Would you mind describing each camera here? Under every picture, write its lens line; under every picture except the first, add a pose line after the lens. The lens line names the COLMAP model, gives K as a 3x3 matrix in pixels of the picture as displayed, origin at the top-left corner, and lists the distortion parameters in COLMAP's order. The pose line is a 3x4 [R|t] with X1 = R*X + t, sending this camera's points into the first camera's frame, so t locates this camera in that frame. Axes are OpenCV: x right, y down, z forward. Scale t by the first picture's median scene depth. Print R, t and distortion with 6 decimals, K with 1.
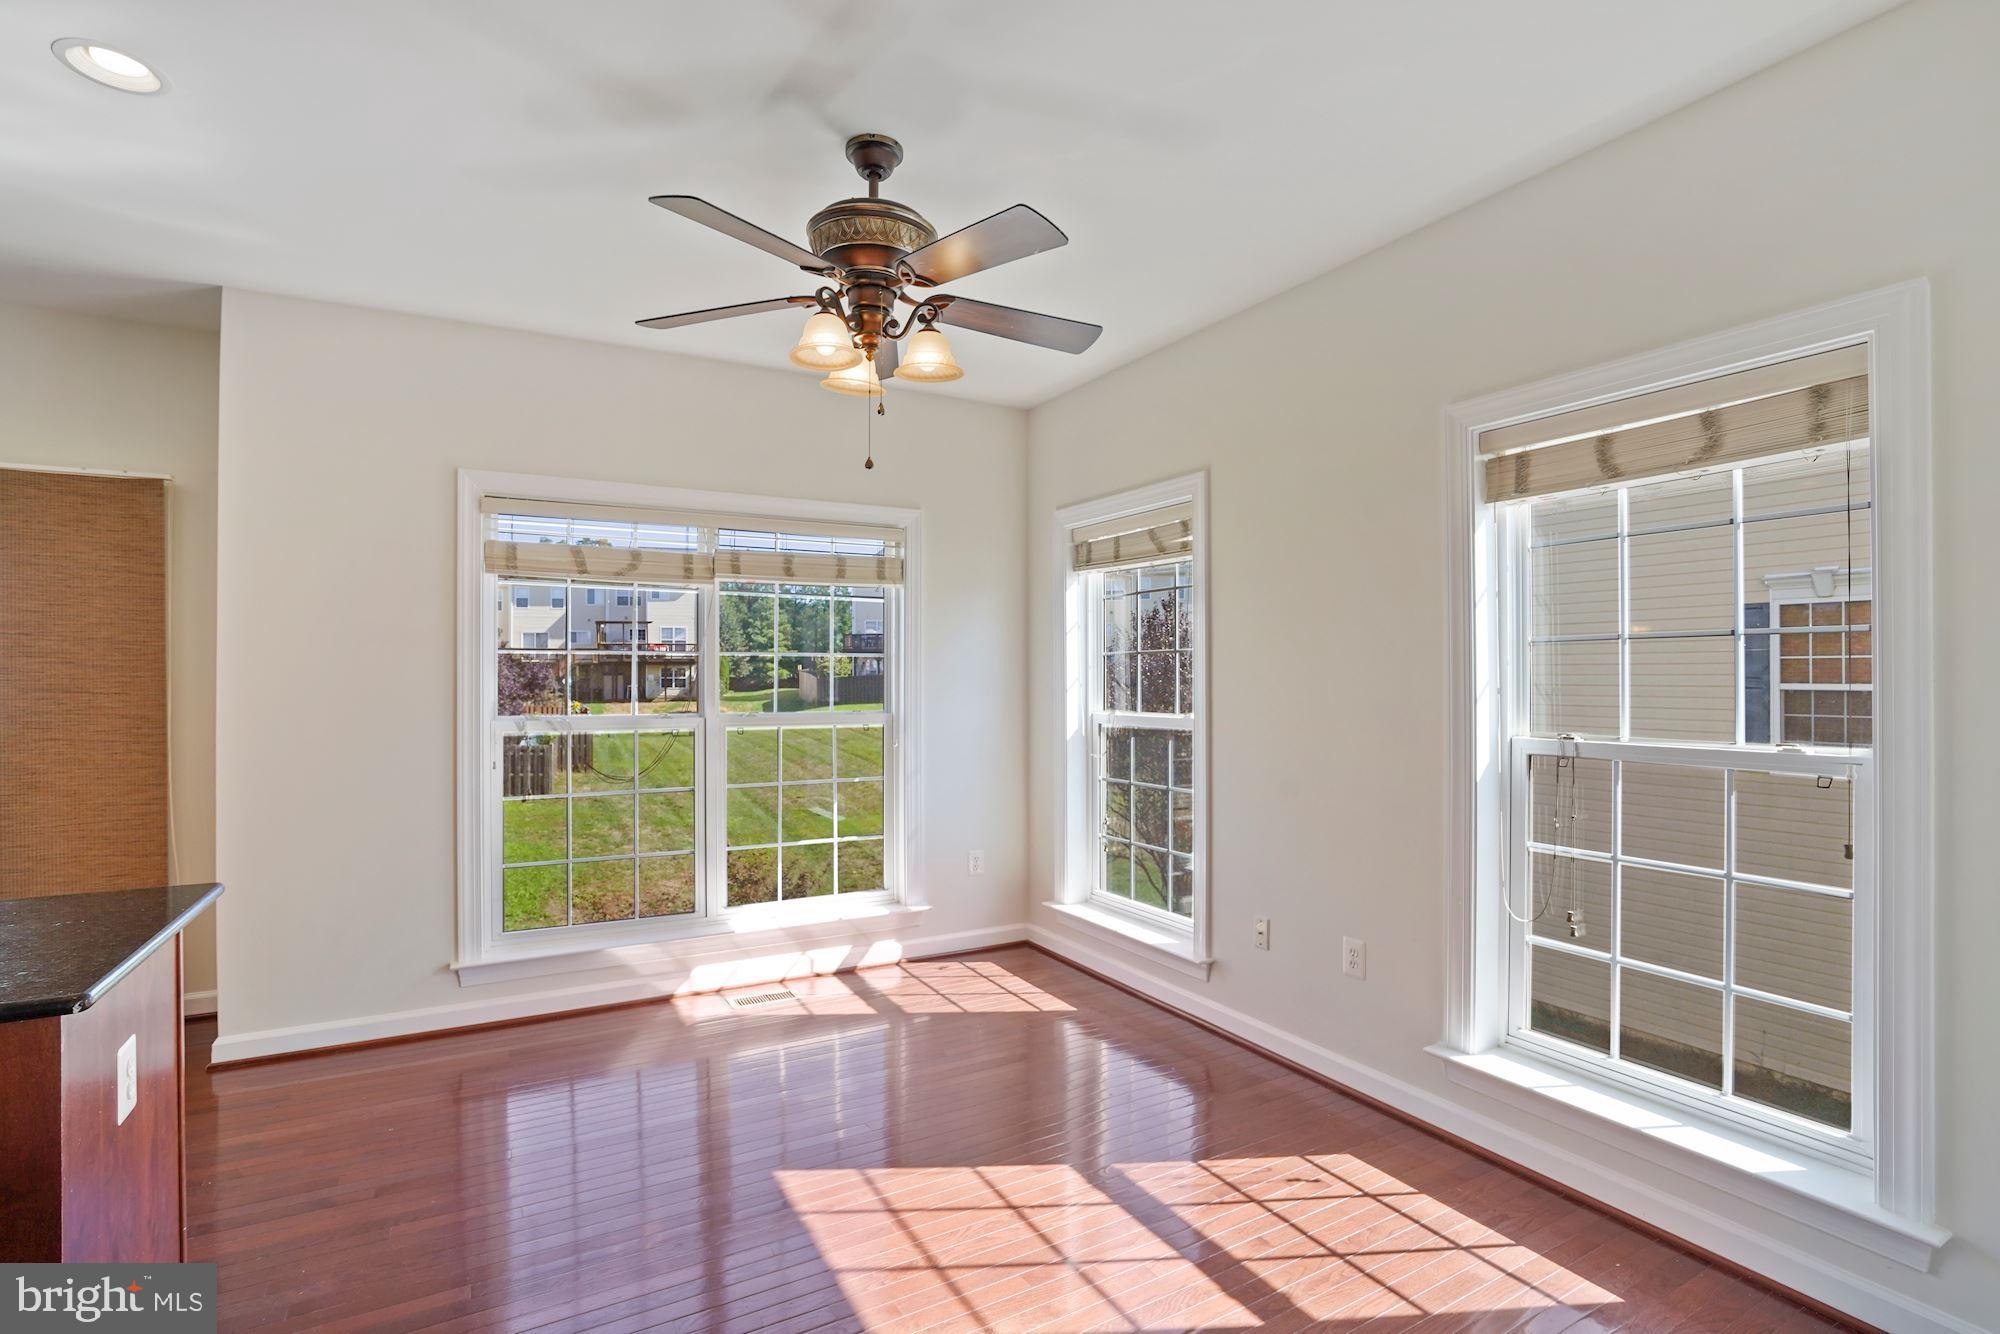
lens RADIAL K [[934.9, 0, 1016.7], [0, 934.9, 668.1], [0, 0, 1]] dist [-0.054771, 0.019359]
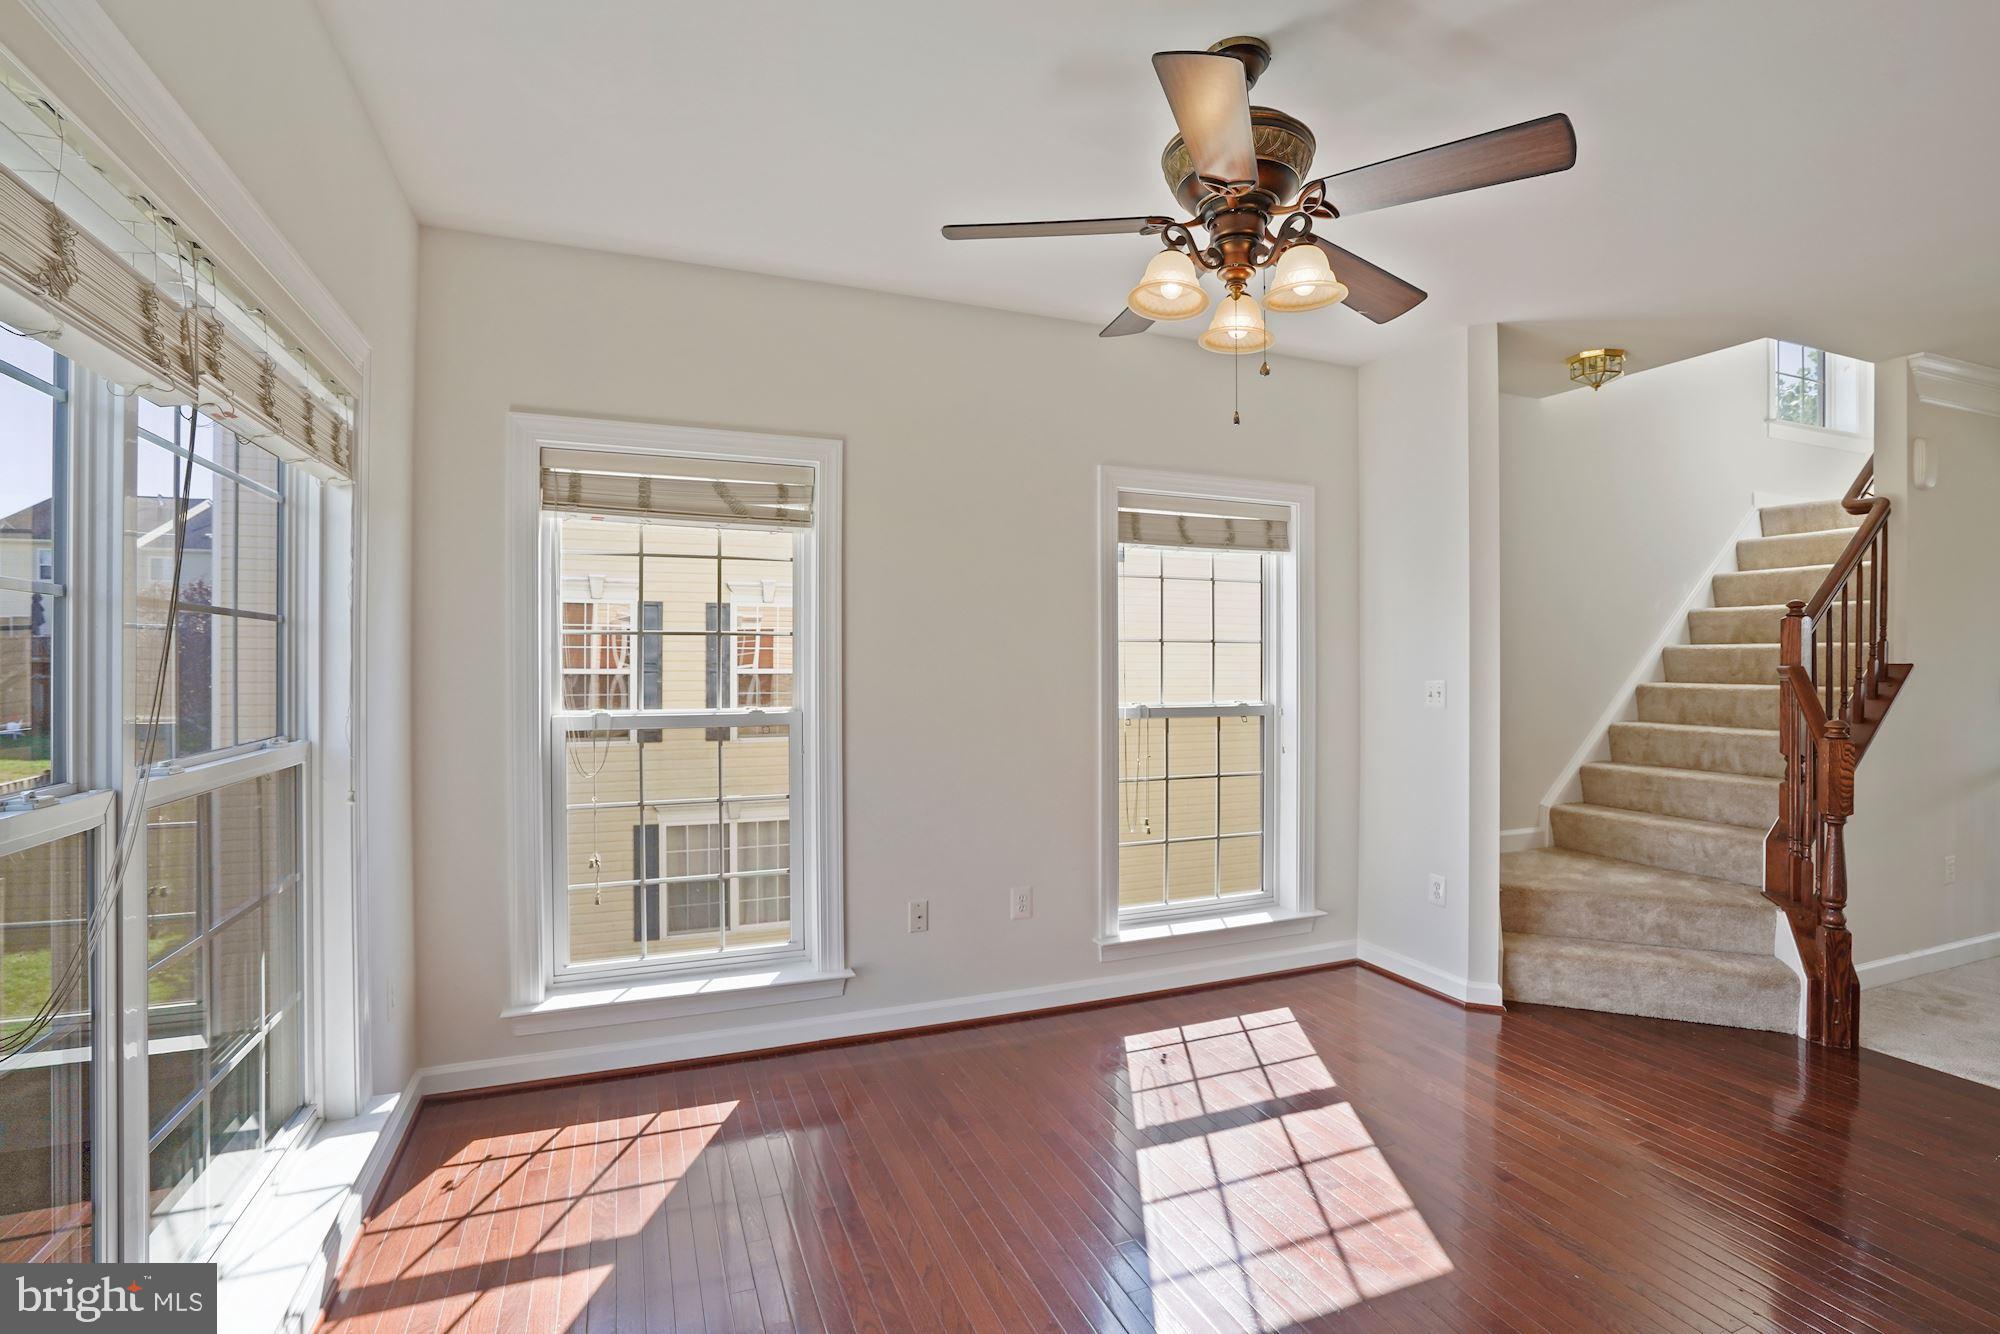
lens RADIAL K [[934.9, 0, 994.5], [0, 934.9, 663.1], [0, 0, 1]] dist [-0.054771, 0.019359]
pose [[0.150236, 0.000837, 0.988650, -0.921483], [-0.009930, 0.999950, 0.000663, 0.006226], [-0.988600, -0.009917, 0.150237, 0.960645]]
